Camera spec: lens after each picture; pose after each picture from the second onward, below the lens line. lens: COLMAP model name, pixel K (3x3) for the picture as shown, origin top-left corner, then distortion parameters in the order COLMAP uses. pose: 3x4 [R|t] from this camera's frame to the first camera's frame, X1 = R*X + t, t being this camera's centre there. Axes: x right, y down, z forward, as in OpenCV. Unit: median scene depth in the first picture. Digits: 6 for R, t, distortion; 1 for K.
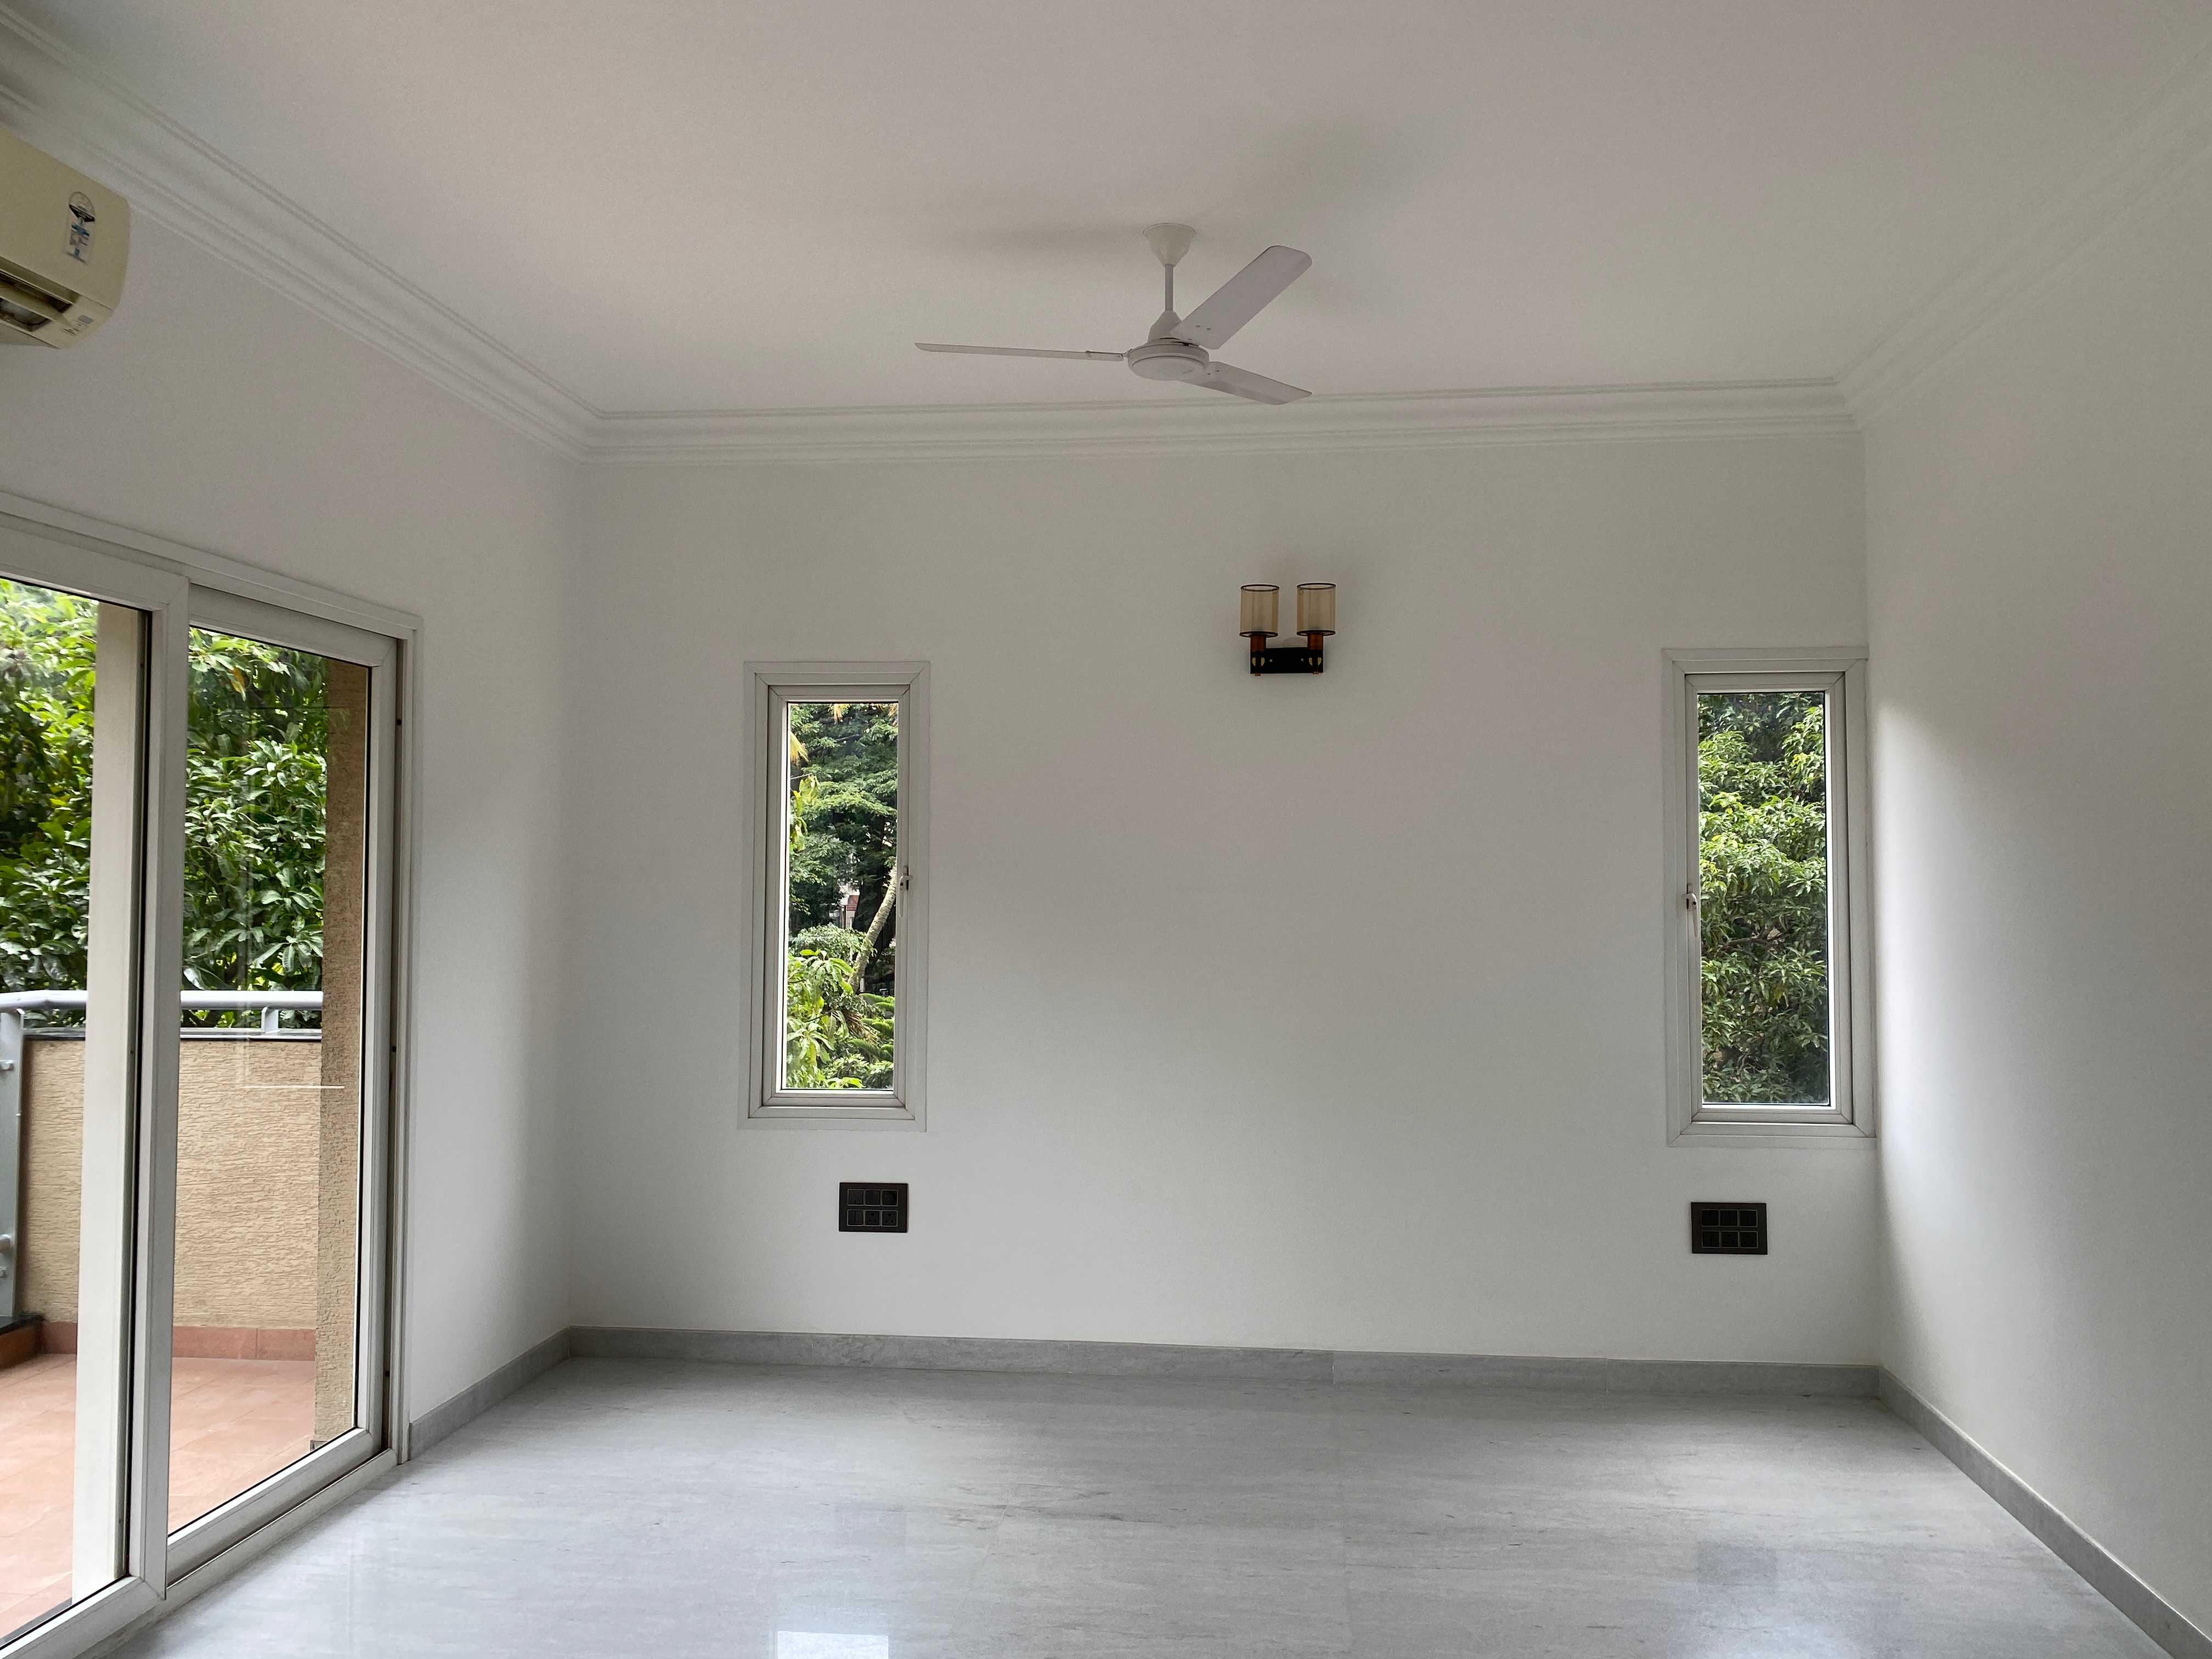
lens RADIAL K [[1651.8, 0, 1106.0], [0, 1651.8, 829.5], [0, 0, 1]] dist [0.039490, -0.006492]
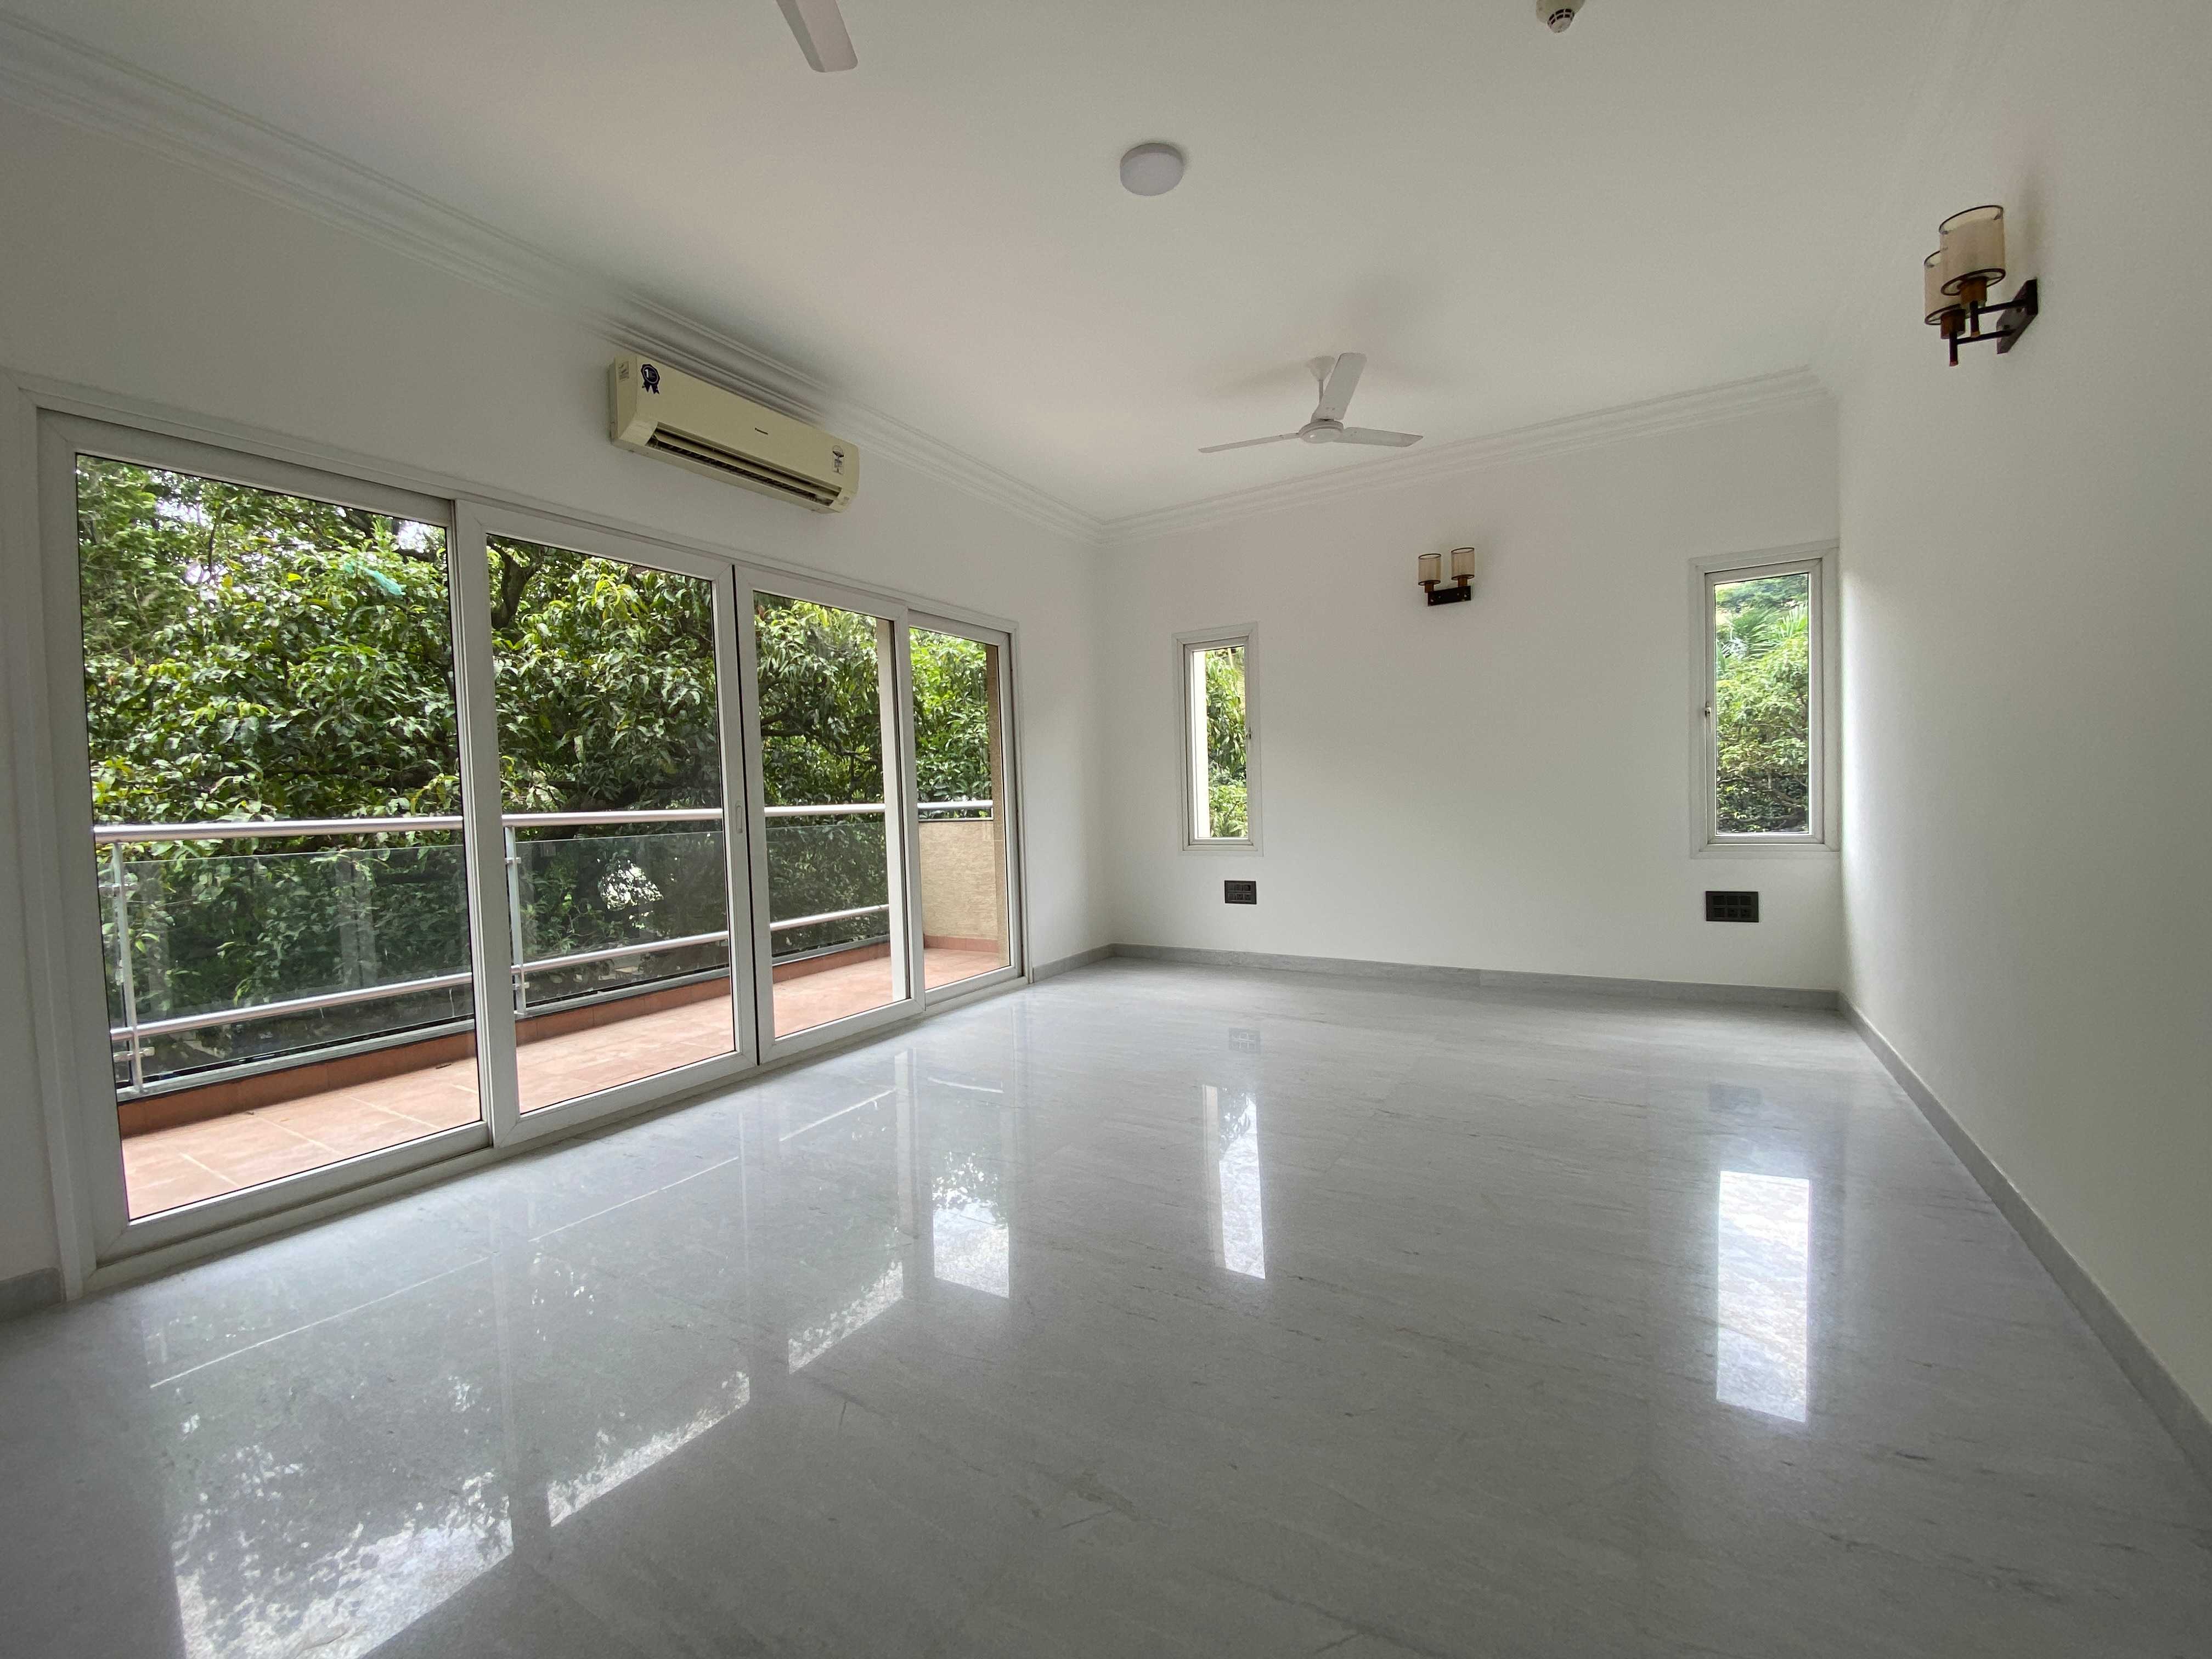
lens RADIAL K [[863.6, 0, 1106.0], [0, 863.6, 829.5], [0, 0, 1]] dist [0.002668, 0.000050]
pose [[0.914569, -0.014928, -0.404155, 0.159520], [0.050559, 0.995699, 0.077634, 0.066437], [0.401258, -0.091436, 0.911390, -0.042068]]
